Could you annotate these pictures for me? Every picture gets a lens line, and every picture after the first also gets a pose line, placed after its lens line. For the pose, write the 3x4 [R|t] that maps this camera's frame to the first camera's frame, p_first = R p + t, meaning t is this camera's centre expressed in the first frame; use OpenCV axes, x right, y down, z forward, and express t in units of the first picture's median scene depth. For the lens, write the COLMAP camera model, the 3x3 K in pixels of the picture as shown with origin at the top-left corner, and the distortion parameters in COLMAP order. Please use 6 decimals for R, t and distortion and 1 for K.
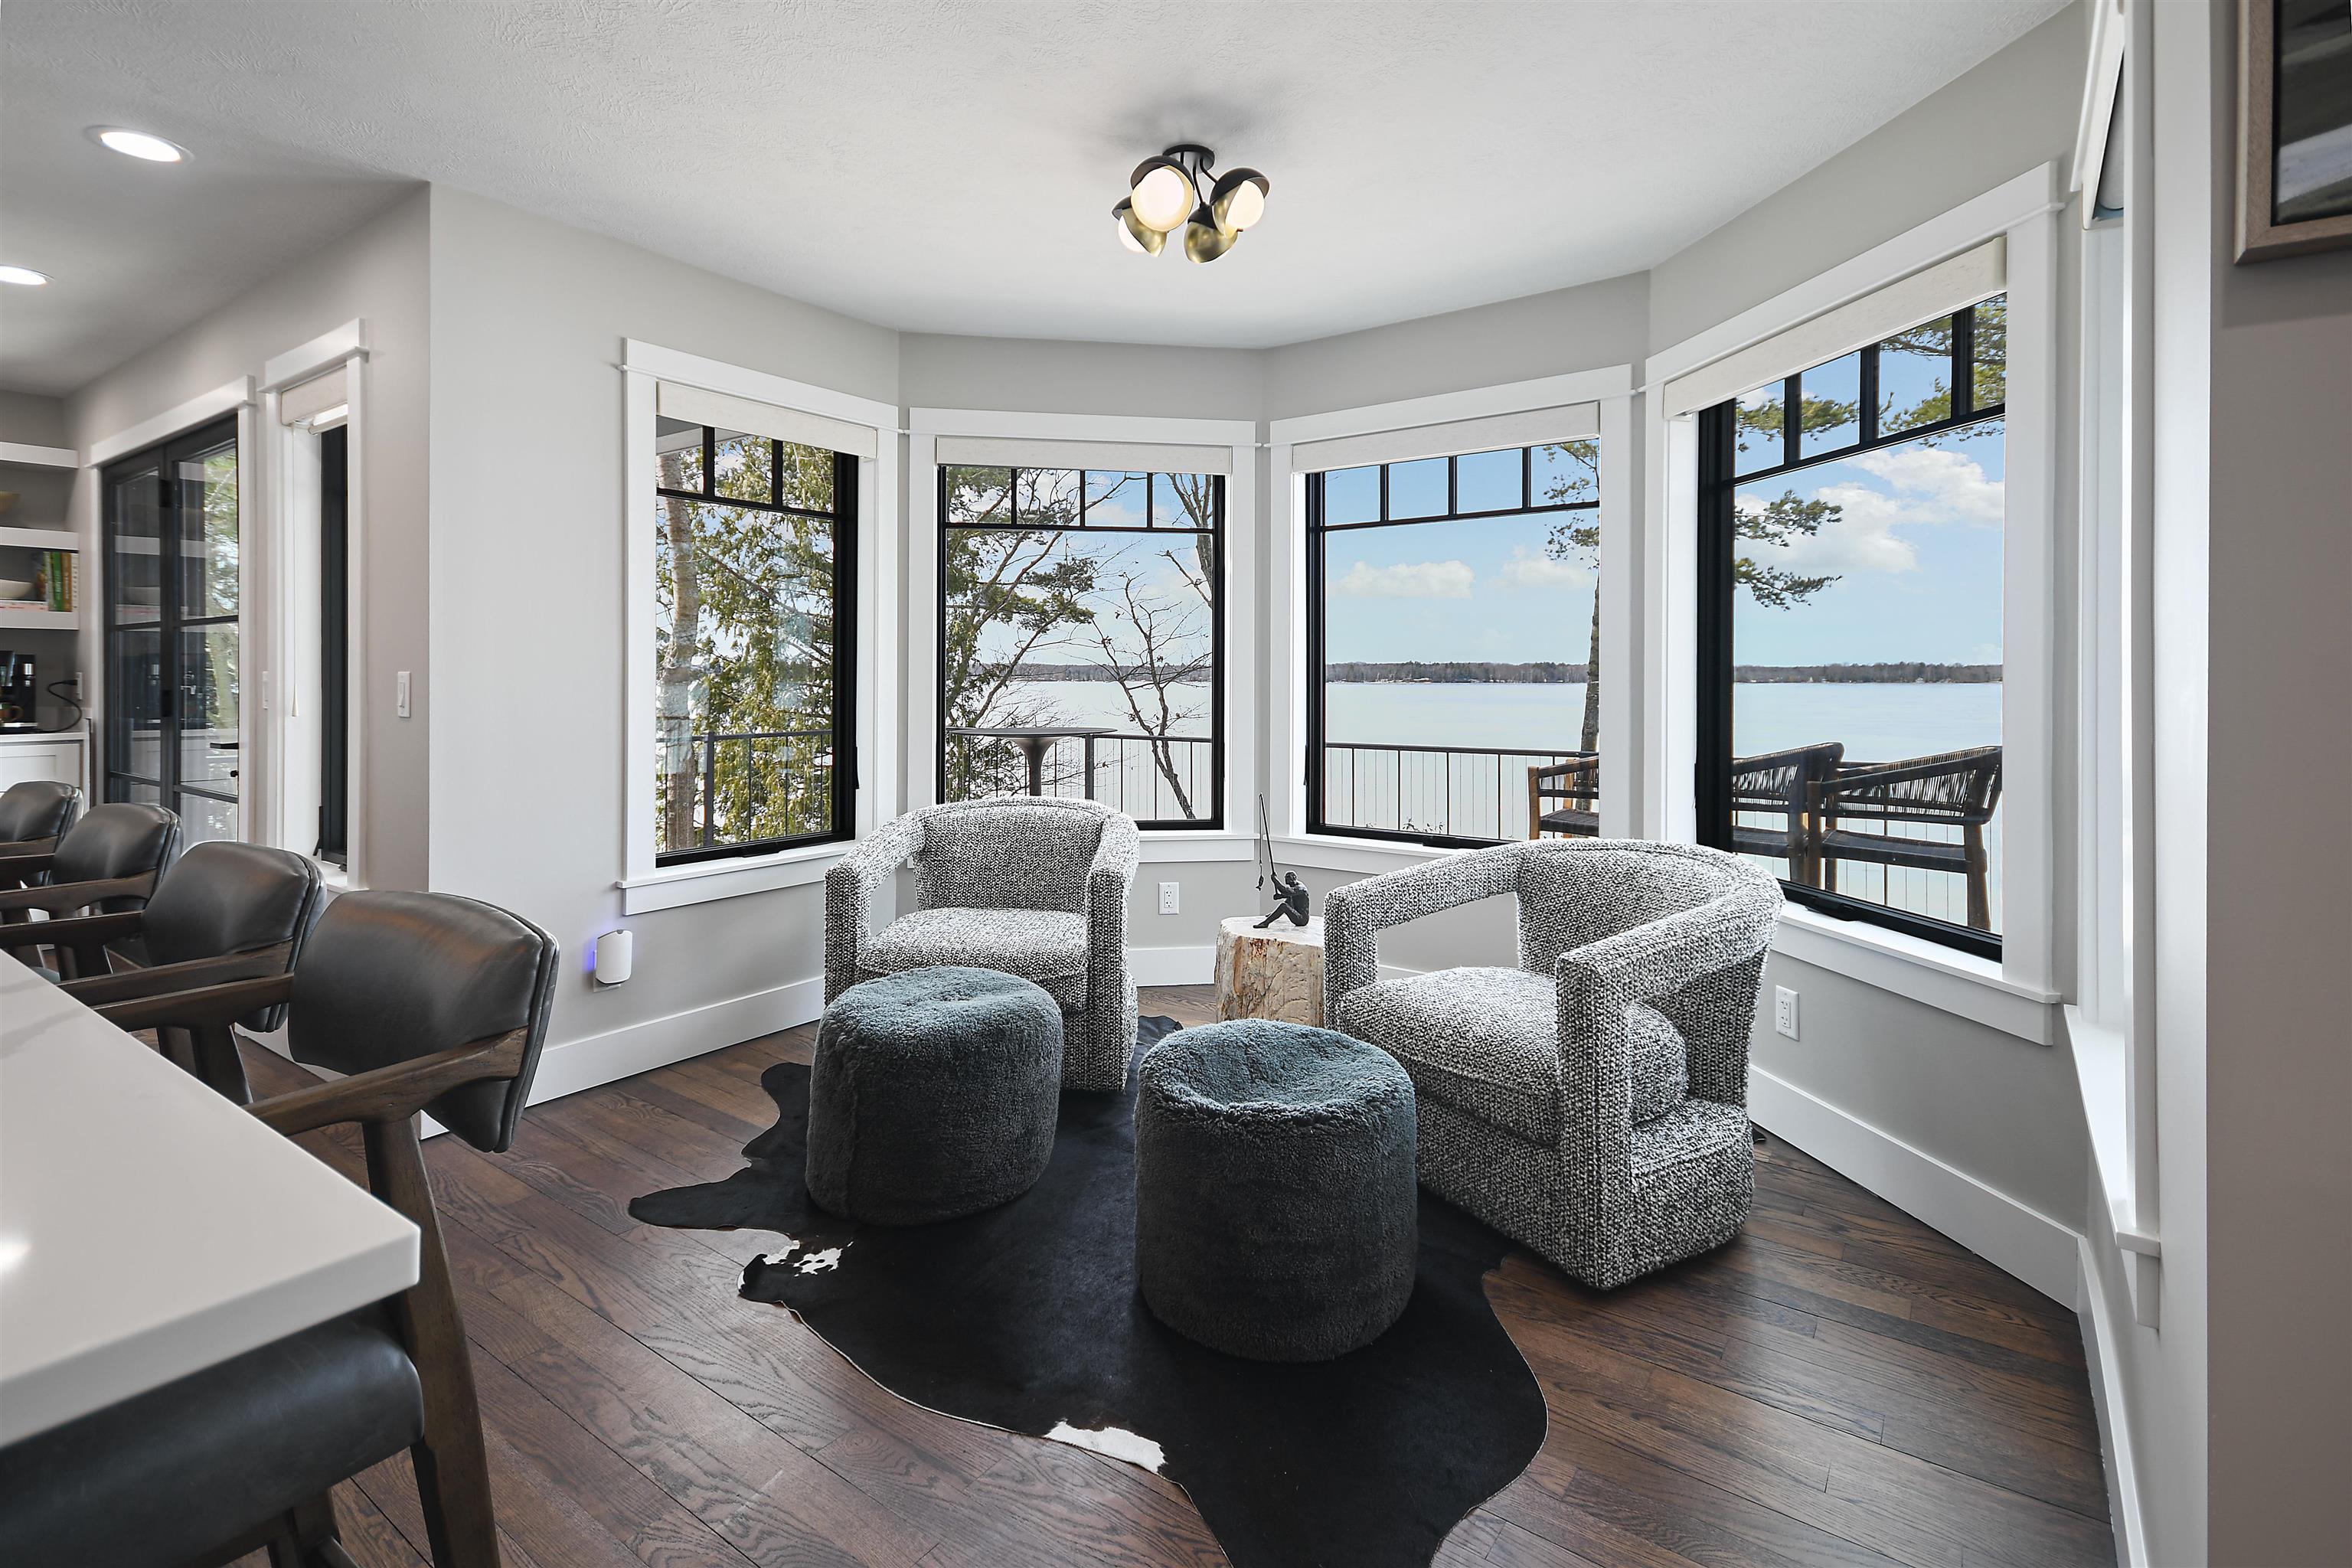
lens RADIAL K [[1120.3, 0, 1179.7], [0, 1120.3, 770.9], [0, 0, 1]] dist [0.000556, -0.000037]
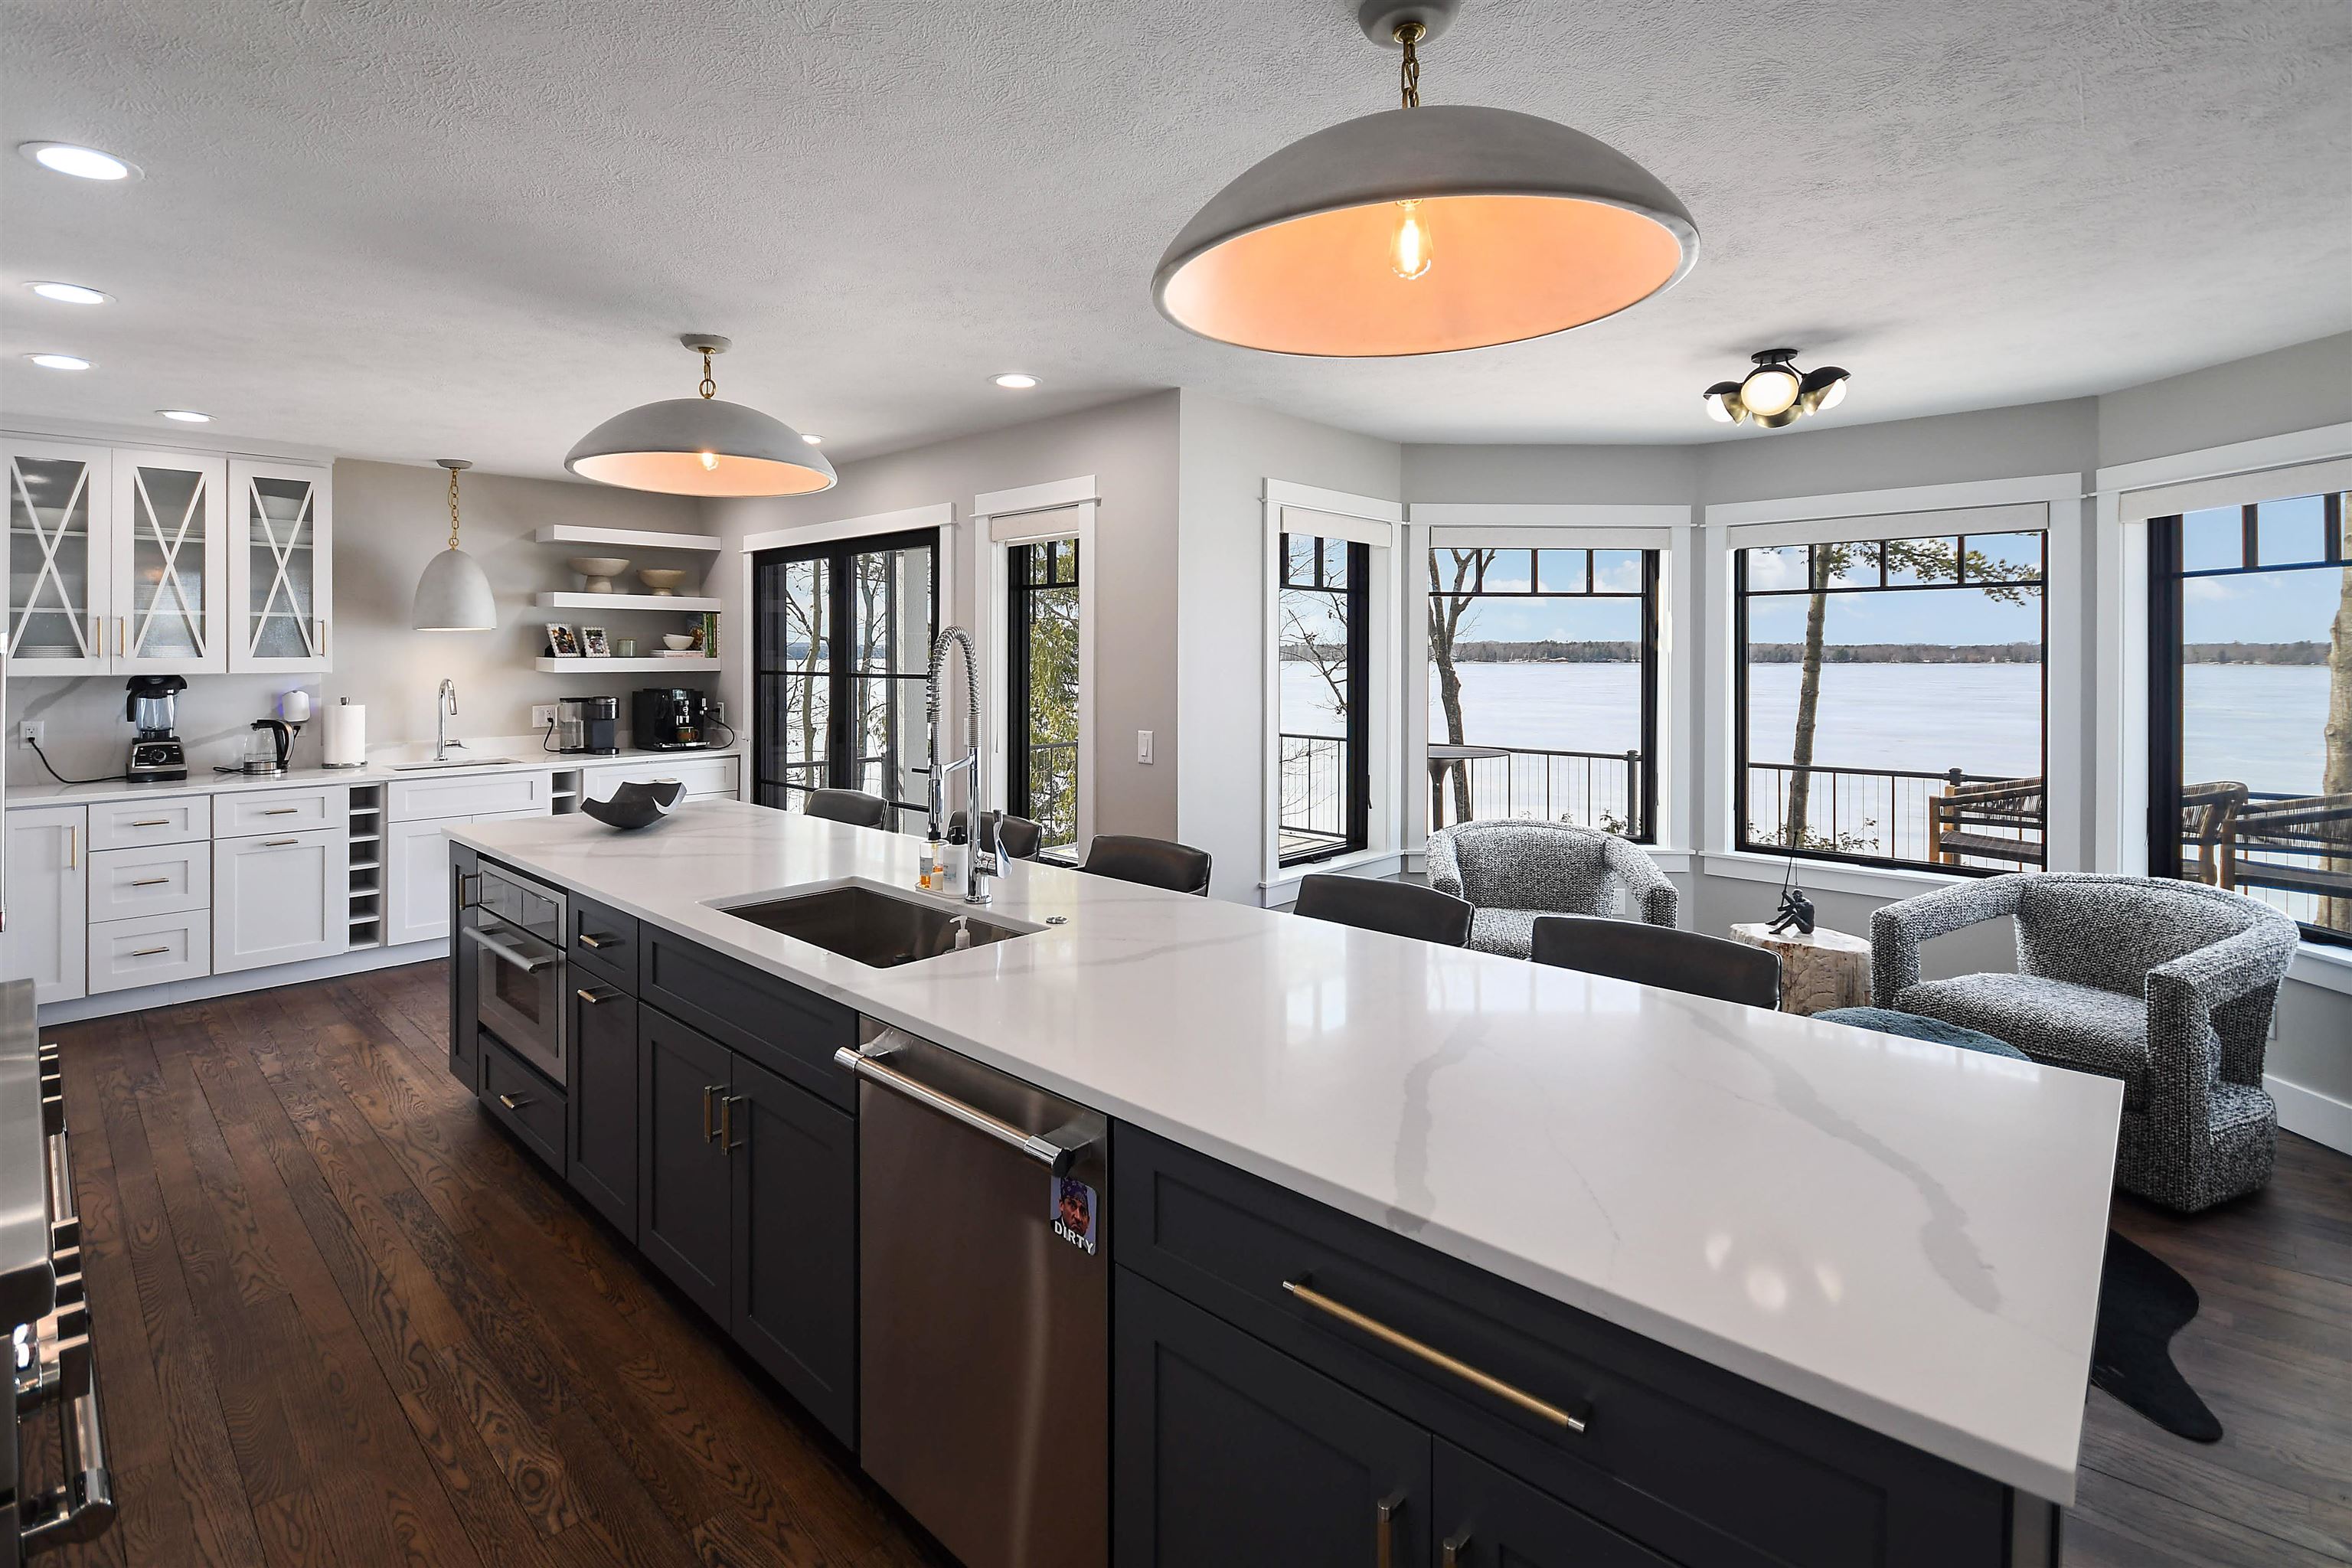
lens RADIAL K [[1085.3, 0, 1171.5], [0, 1085.3, 749.9], [0, 0, 1]] dist [-0.010490, -0.000632]
pose [[0.988848, 0.010895, -0.148526, -0.353819], [-0.011357, 0.999933, -0.002262, -0.048087], [0.148492, 0.003924, 0.988906, -0.260109]]
